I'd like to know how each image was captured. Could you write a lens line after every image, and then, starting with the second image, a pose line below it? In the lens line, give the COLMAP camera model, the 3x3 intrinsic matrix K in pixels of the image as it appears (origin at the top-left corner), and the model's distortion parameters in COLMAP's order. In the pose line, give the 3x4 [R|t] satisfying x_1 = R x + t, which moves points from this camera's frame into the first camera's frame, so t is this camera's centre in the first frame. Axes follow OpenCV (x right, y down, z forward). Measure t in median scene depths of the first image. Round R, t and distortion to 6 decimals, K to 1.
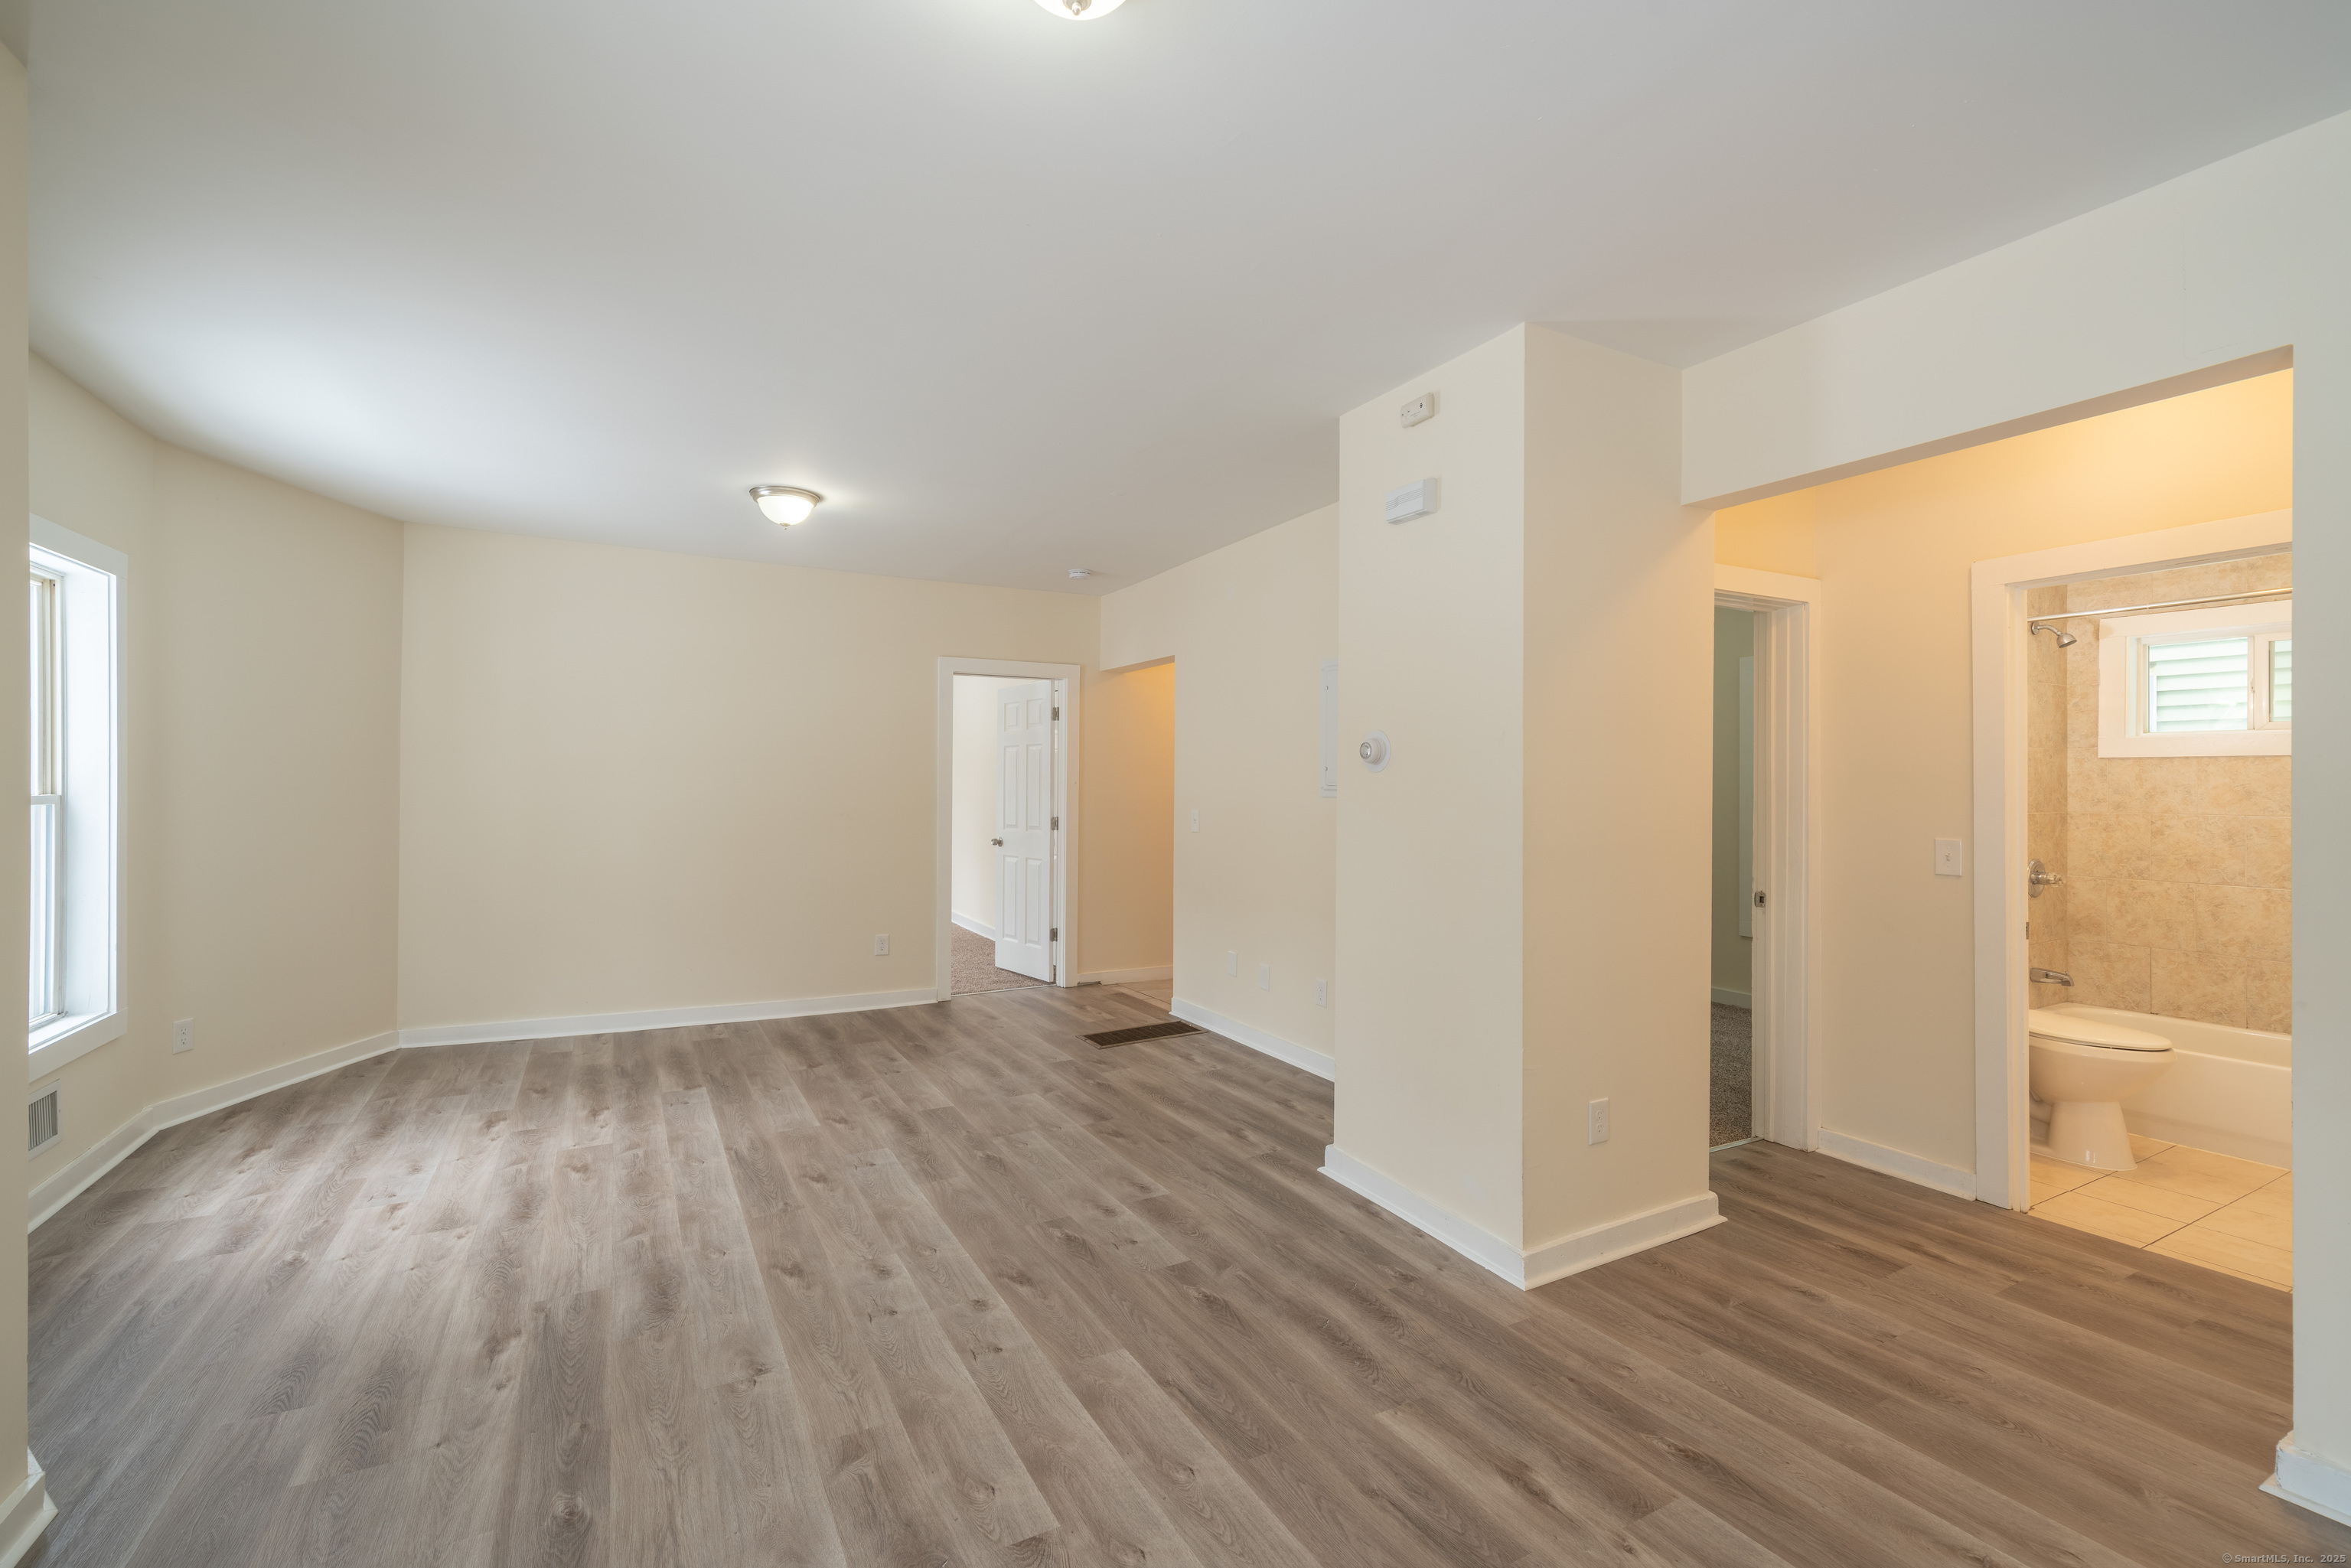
lens RADIAL K [[1001.4, 0, 1172.1], [0, 1001.4, 788.8], [0, 0, 1]] dist [-0.000267, 0.000362]
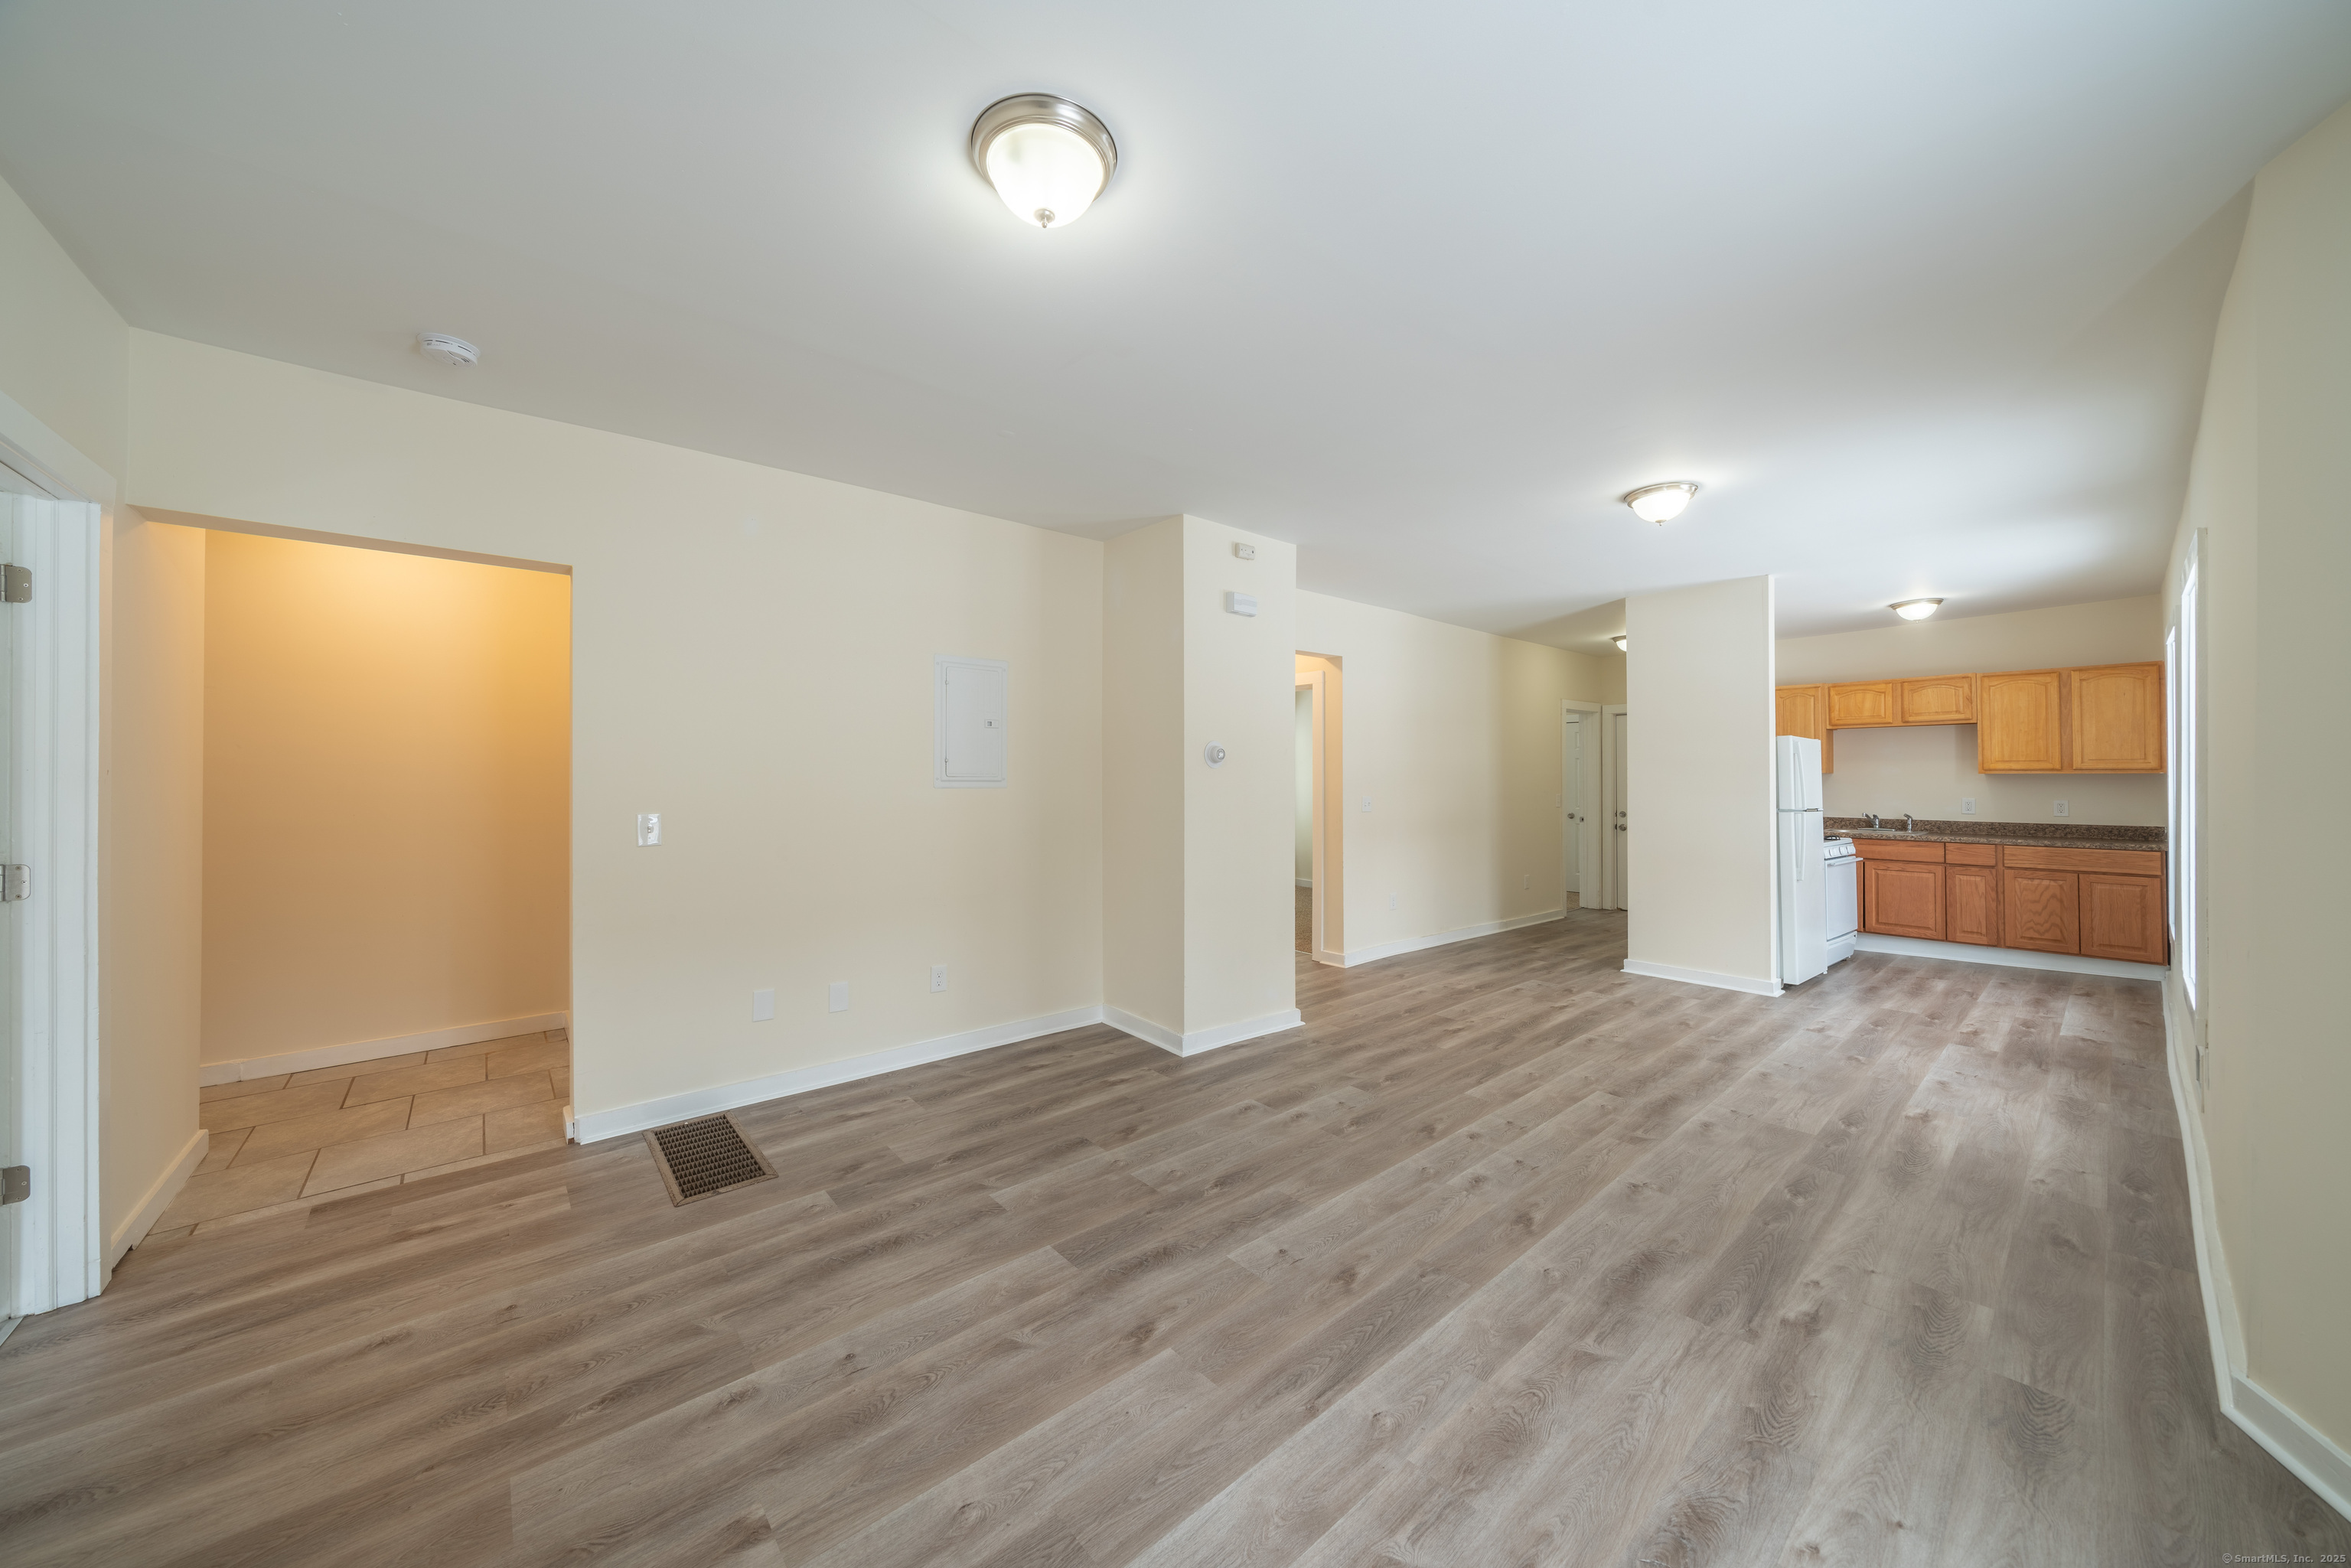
lens RADIAL K [[800.6, 0, 1163.7], [0, 800.6, 767.1], [0, 0, 1]] dist [-0.005640, -0.000281]
pose [[-0.188313, 0.005436, 0.982094, -1.107323], [0.000783, 0.999985, -0.005385, -0.011734], [-0.982109, -0.000245, -0.188314, 1.473897]]
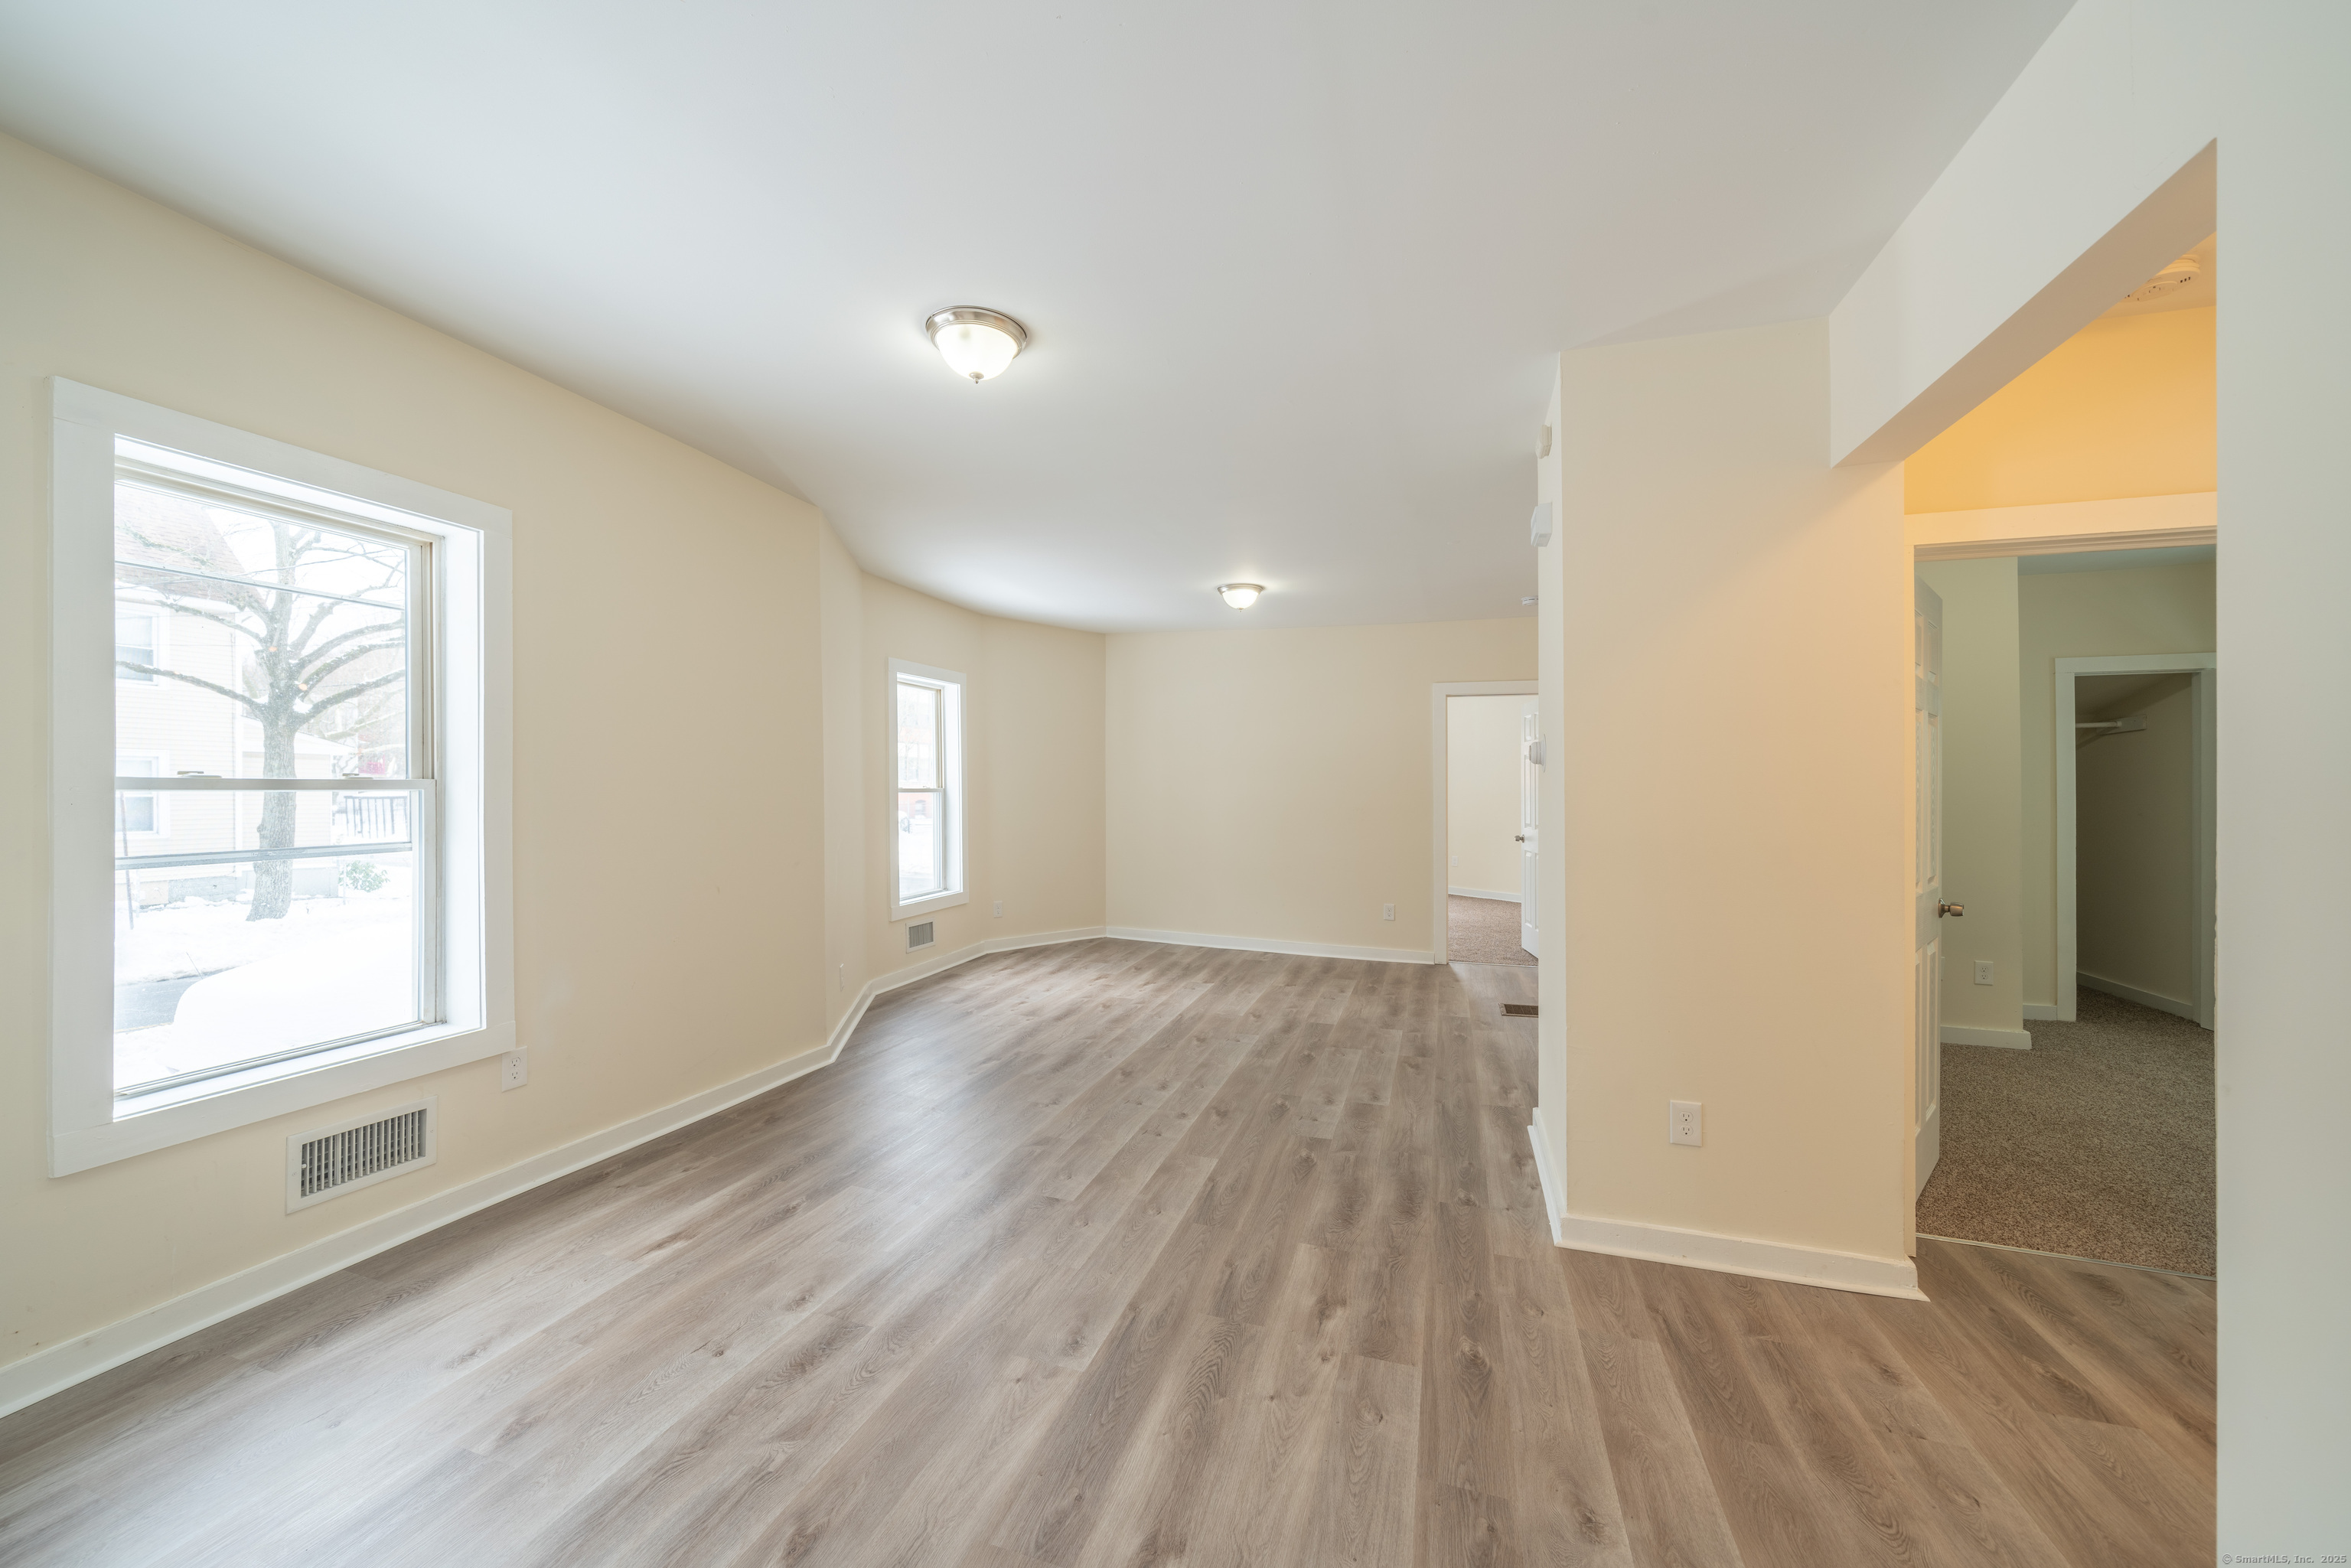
lens RADIAL K [[892.1, 0, 1176.2], [0, 892.1, 790.5], [0, 0, 1]] dist [-0.003756, -0.000128]
pose [[0.691446, 0.005636, -0.722407, 0.707932], [-0.010921, 0.999937, -0.002652, 0.013617], [0.722346, 0.009723, 0.691463, 0.028867]]
